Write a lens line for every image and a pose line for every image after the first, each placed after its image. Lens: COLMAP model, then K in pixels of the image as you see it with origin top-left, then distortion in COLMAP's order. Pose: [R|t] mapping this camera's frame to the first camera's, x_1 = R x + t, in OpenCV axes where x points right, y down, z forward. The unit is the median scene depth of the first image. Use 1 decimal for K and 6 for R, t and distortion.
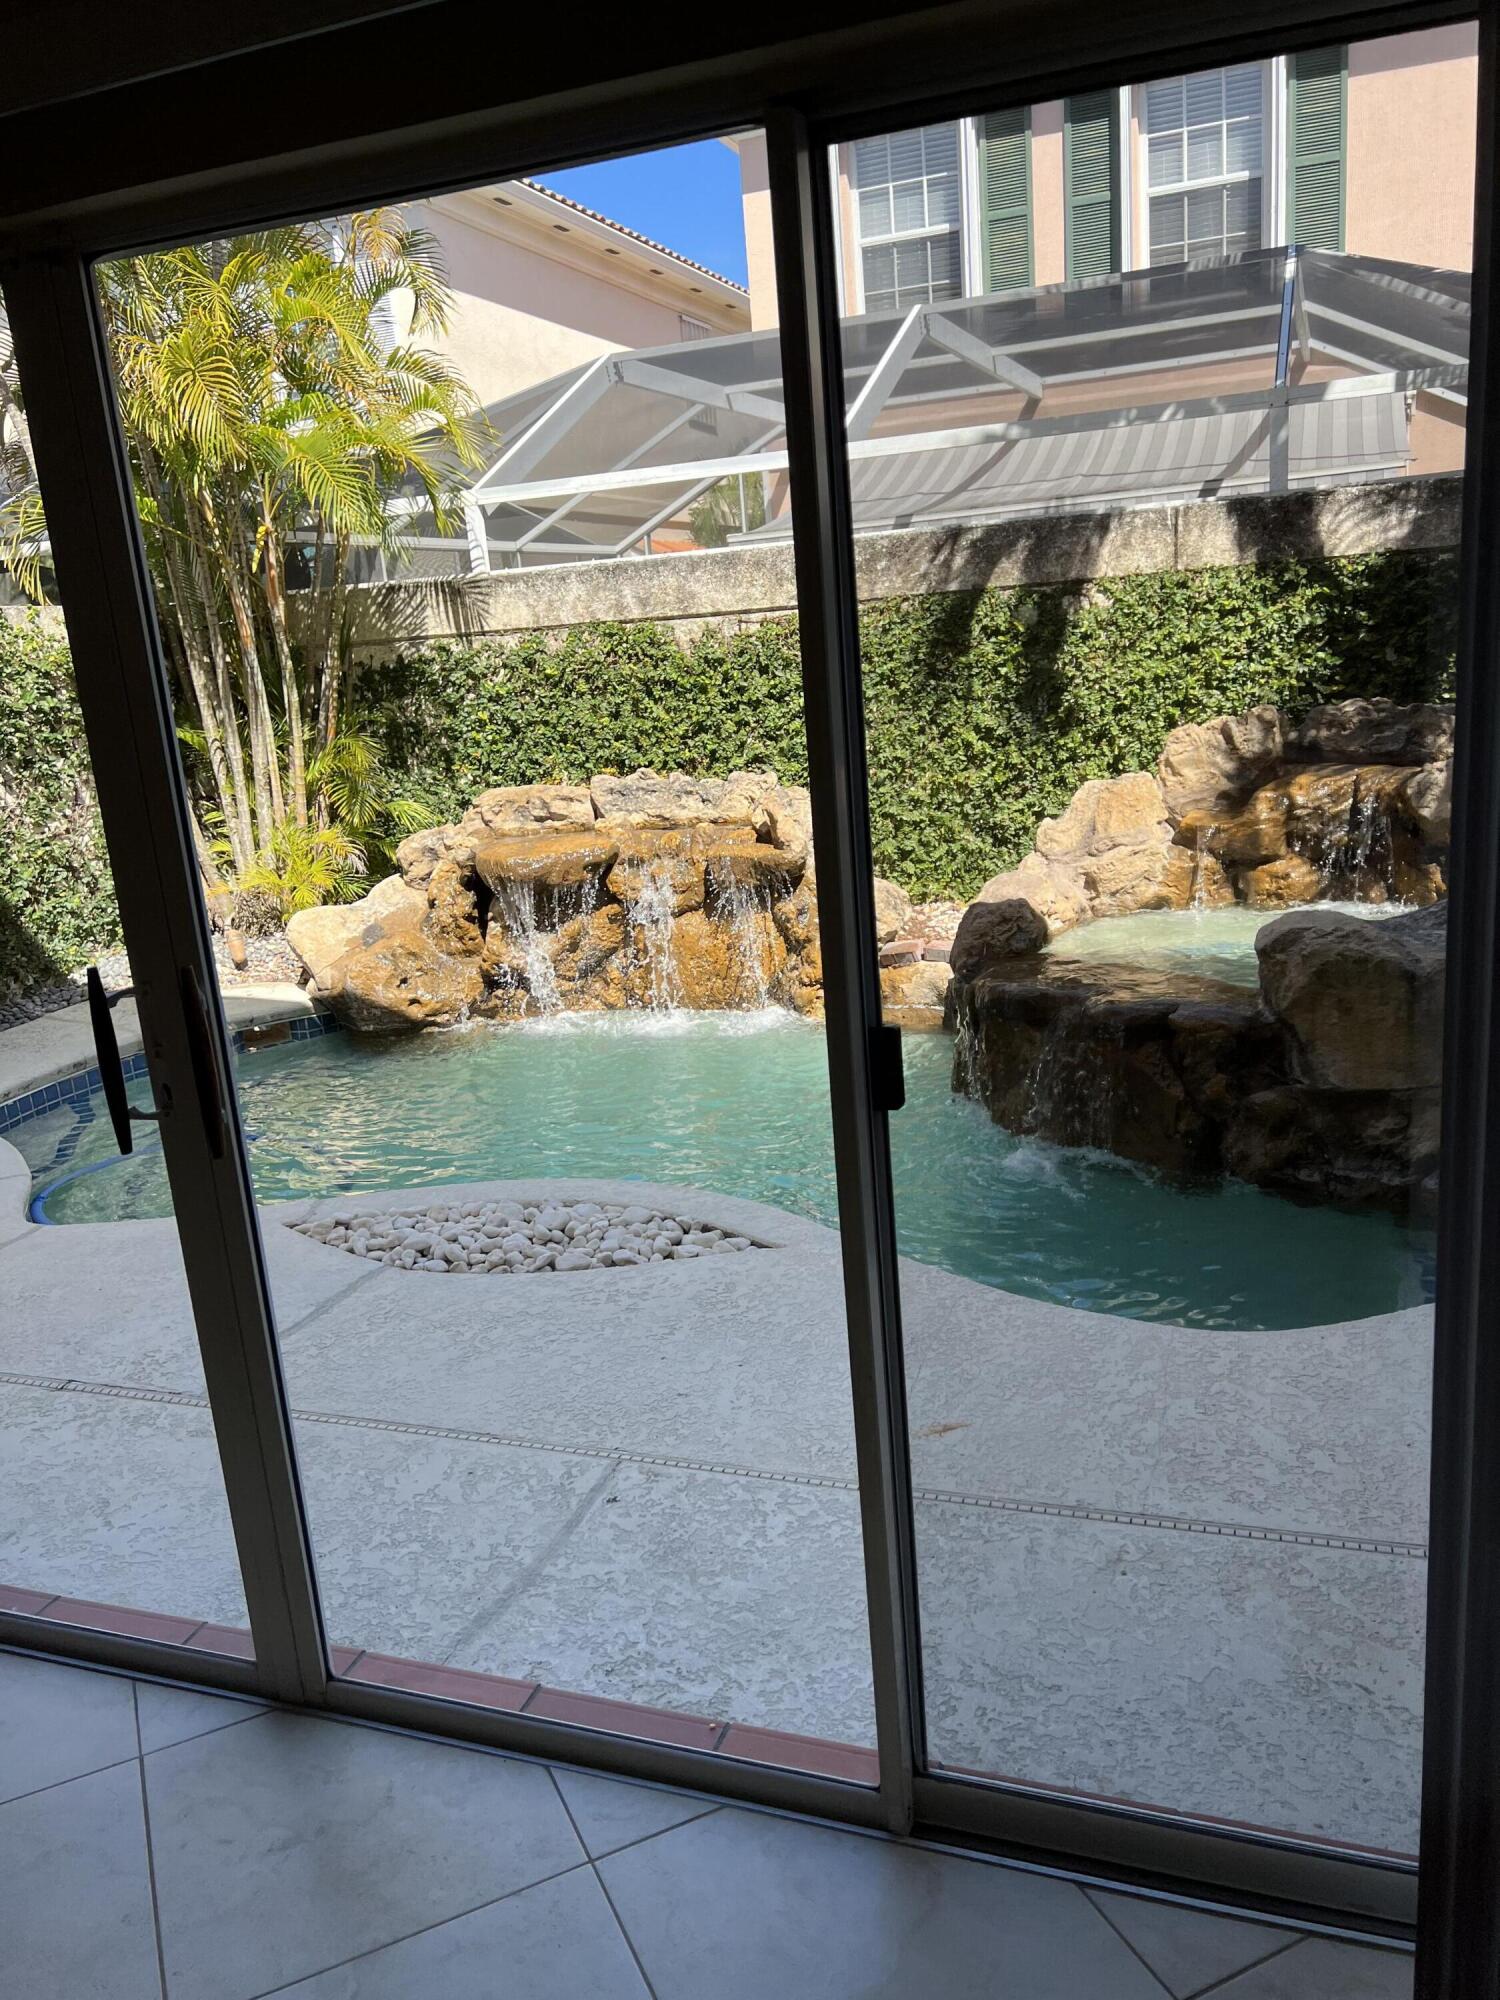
lens RADIAL K [[1493.1, 0, 748.3], [0, 1493.1, 1010.2], [0, 0, 1]] dist [0.191698, -0.551066]
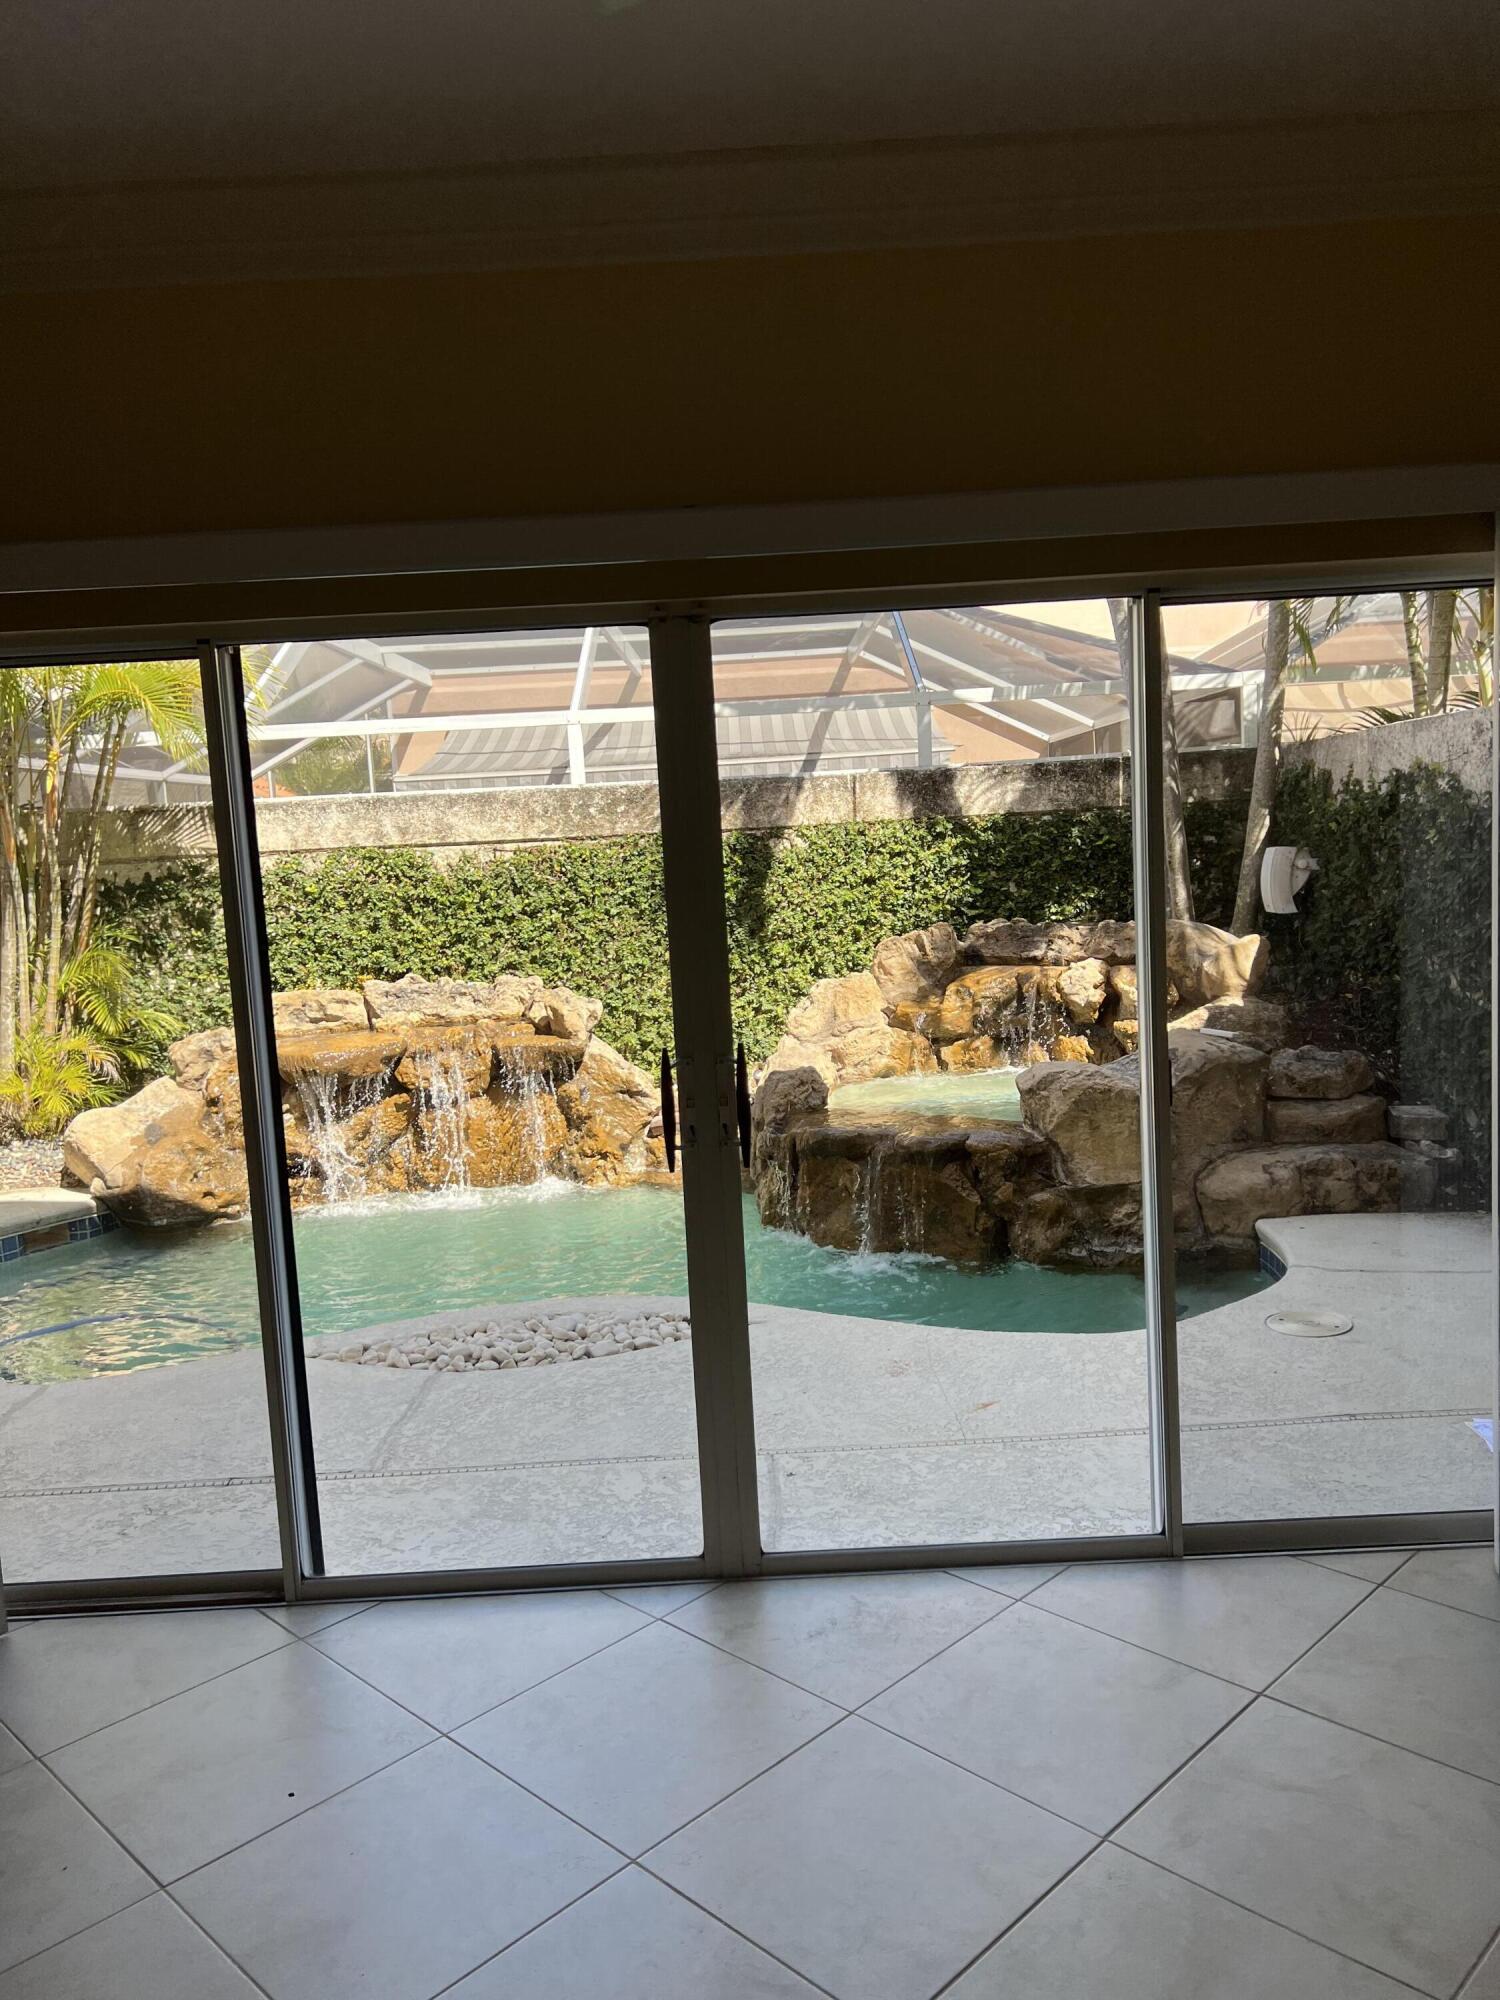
lens RADIAL K [[1493.1, 0, 748.3], [0, 1493.1, 1010.2], [0, 0, 1]] dist [0.191698, -0.551066]
pose [[0.936369, -0.011750, 0.350819, -0.236402], [0.065531, 0.987720, -0.141827, 0.041398], [-0.344845, 0.155792, 0.925641, -0.118941]]
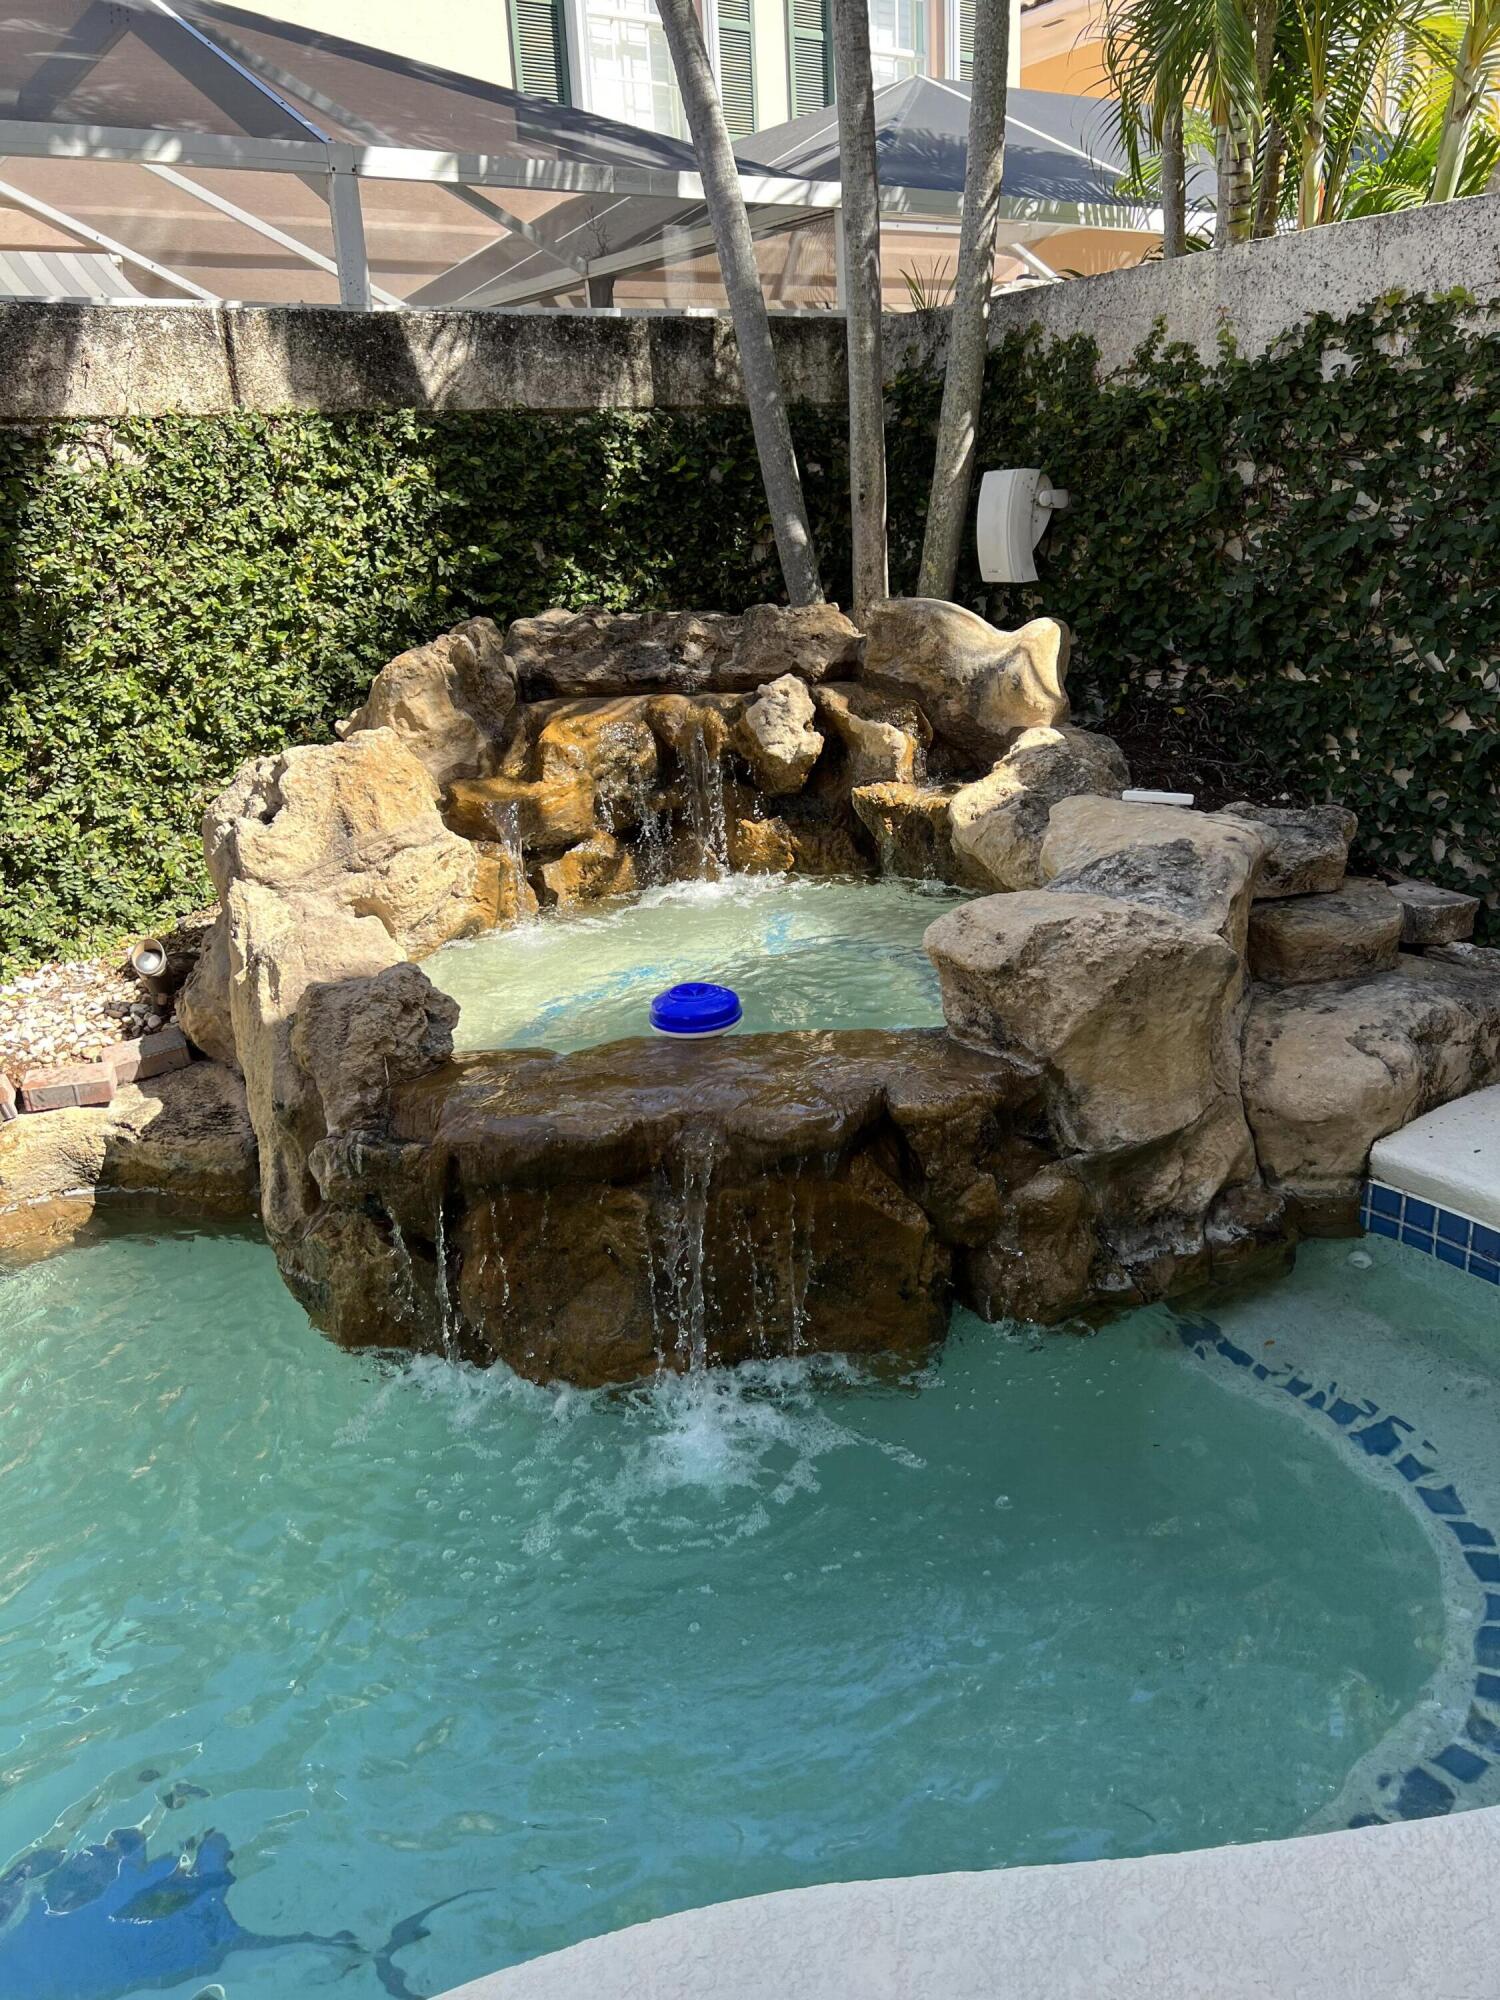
lens RADIAL K [[1505.4, 0, 750.0], [0, 1505.4, 1000.0], [0, 0, 1]] dist [0.044770, -0.049926]
pose [[0.575022, -0.215615, 0.789214, -0.137912], [0.205683, 0.971764, 0.115626, -0.075419], [-0.791861, 0.095841, 0.603134, 0.438284]]
